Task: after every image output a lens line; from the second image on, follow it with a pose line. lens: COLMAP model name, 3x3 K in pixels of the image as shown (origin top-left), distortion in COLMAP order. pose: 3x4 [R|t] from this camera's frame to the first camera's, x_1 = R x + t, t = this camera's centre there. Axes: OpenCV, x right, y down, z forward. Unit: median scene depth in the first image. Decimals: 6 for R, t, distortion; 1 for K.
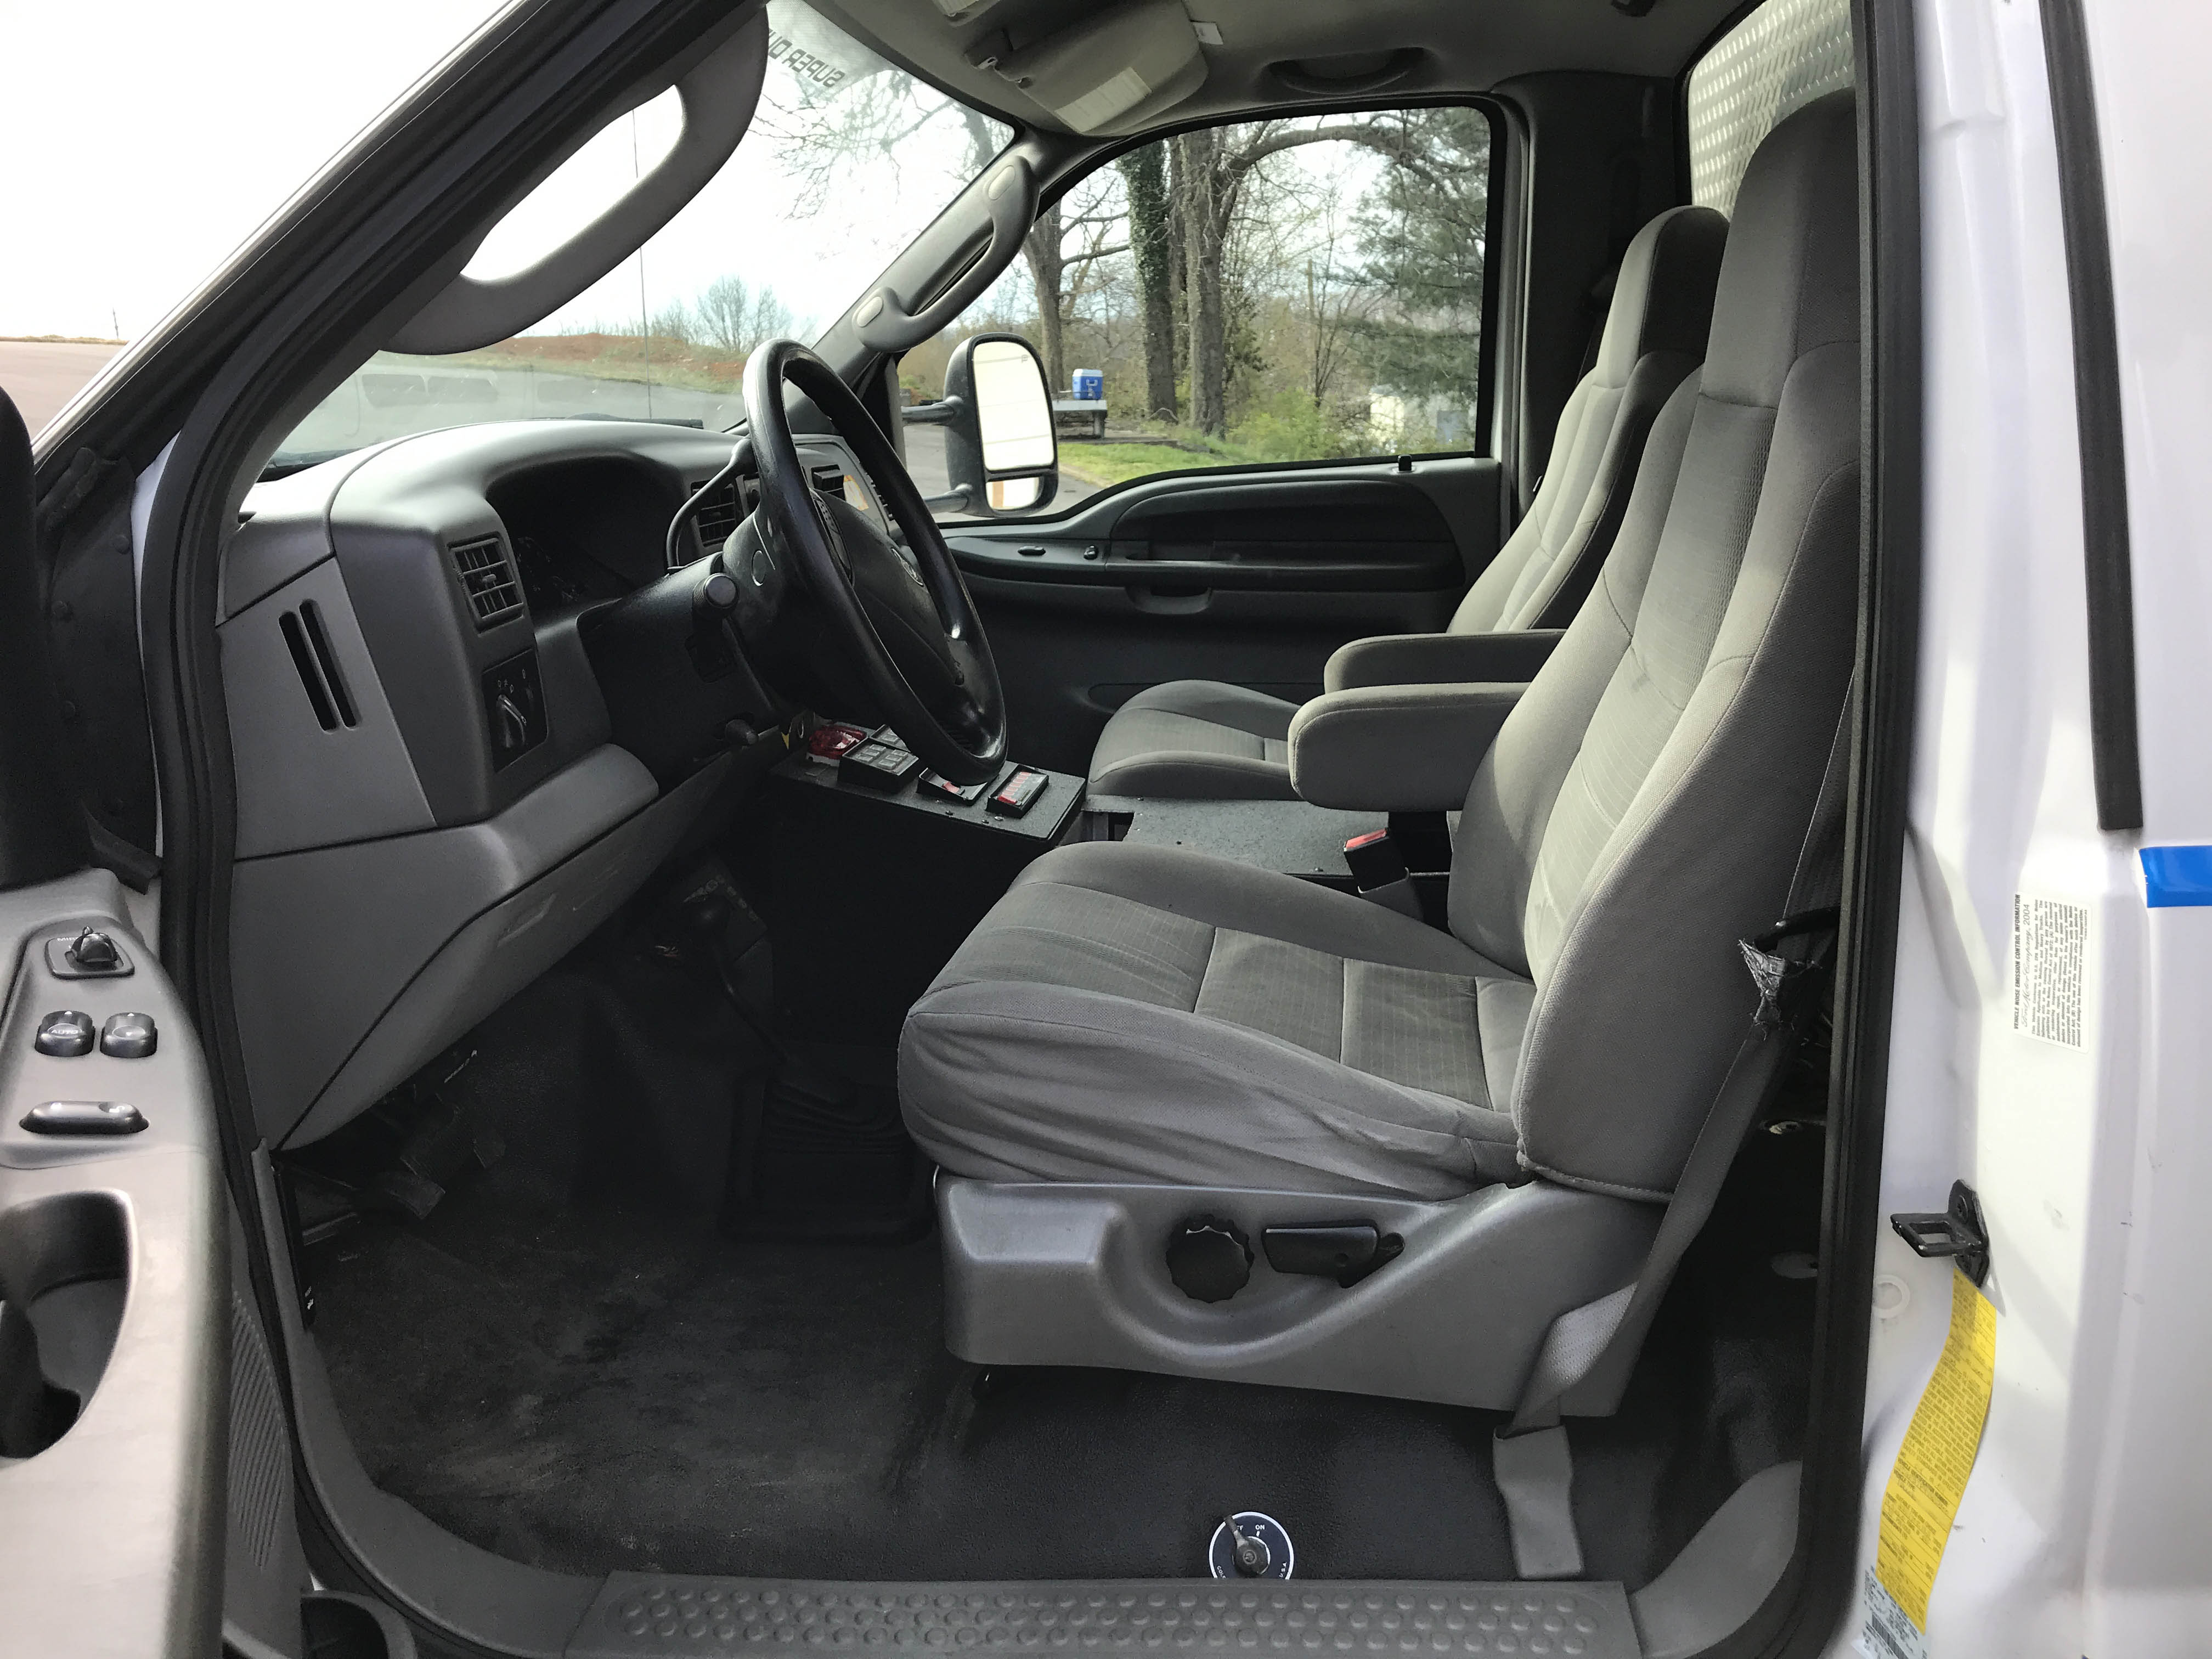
lens RADIAL K [[1846.4, 0, 1101.3], [0, 1846.4, 829.0], [0, 0, 1]] dist [0.041147, -0.057765]
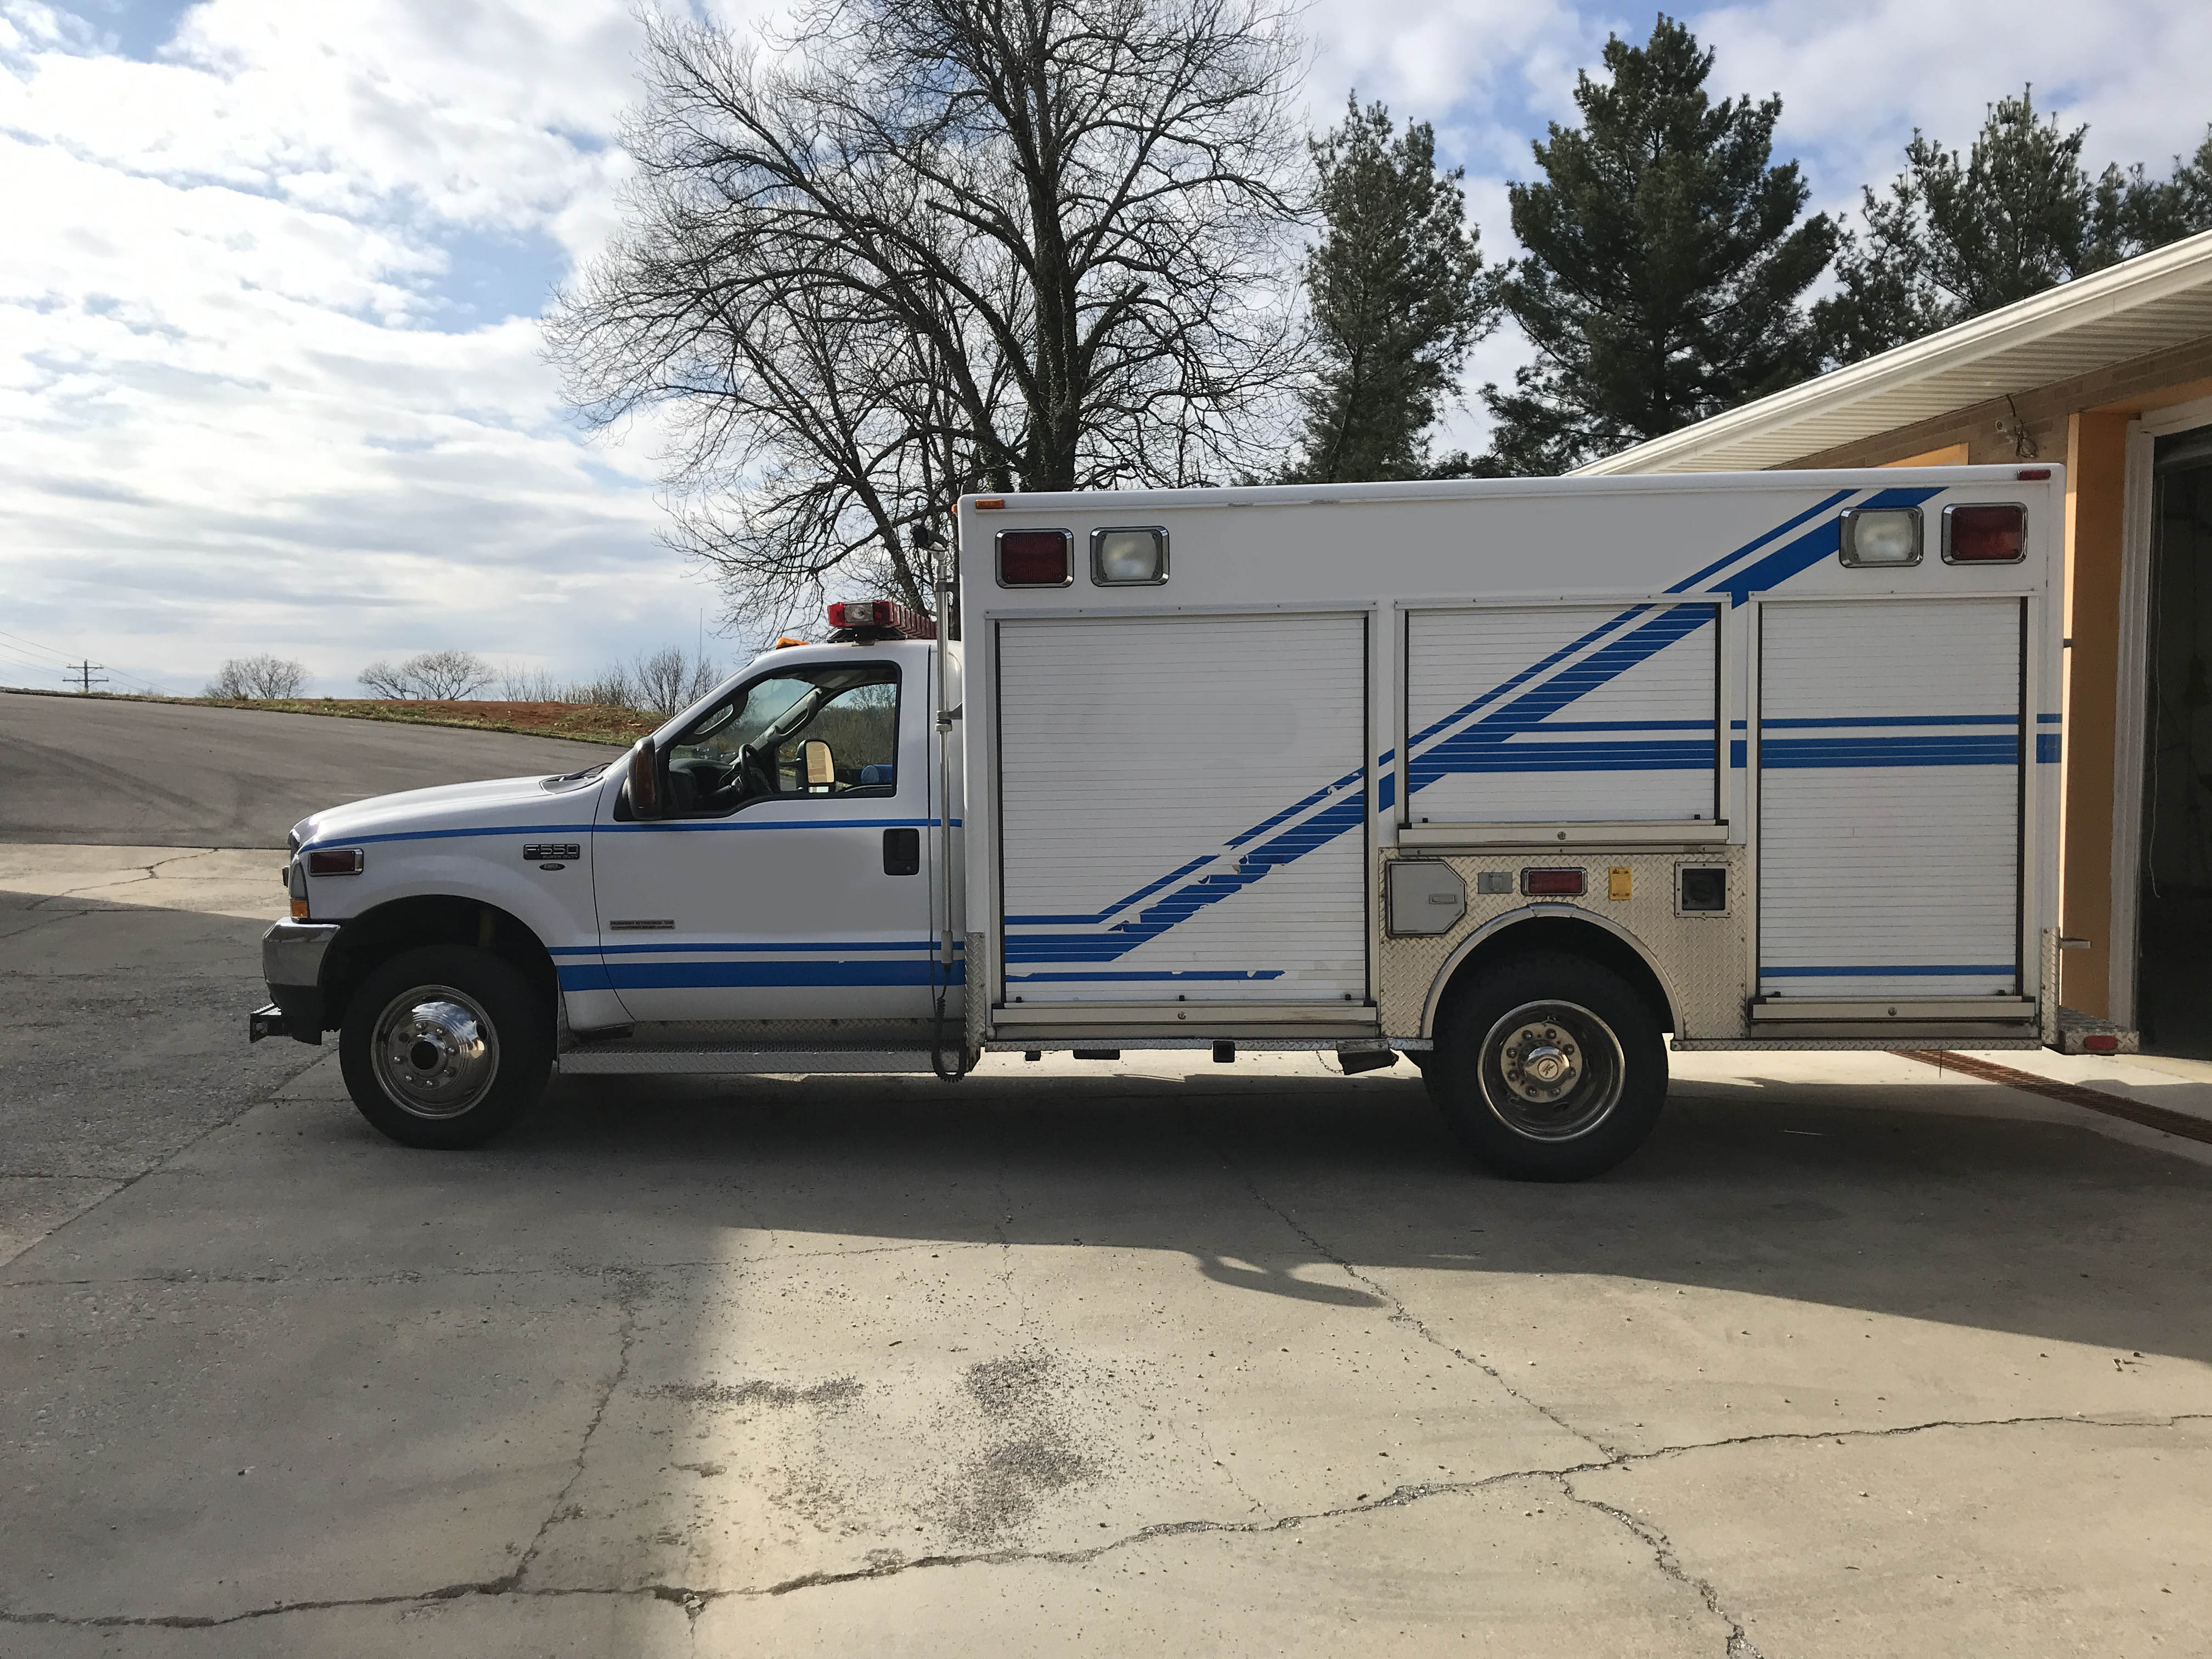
lens RADIAL K [[1846.4, 0, 1109.6], [0, 1846.4, 833.8], [0, 0, 1]] dist [0.041147, -0.057765]
pose [[0.998694, 0.022346, 0.045942, 0.034761], [-0.013086, 0.981158, -0.192762, 0.055095], [-0.049384, 0.191909, 0.980169, -0.234224]]
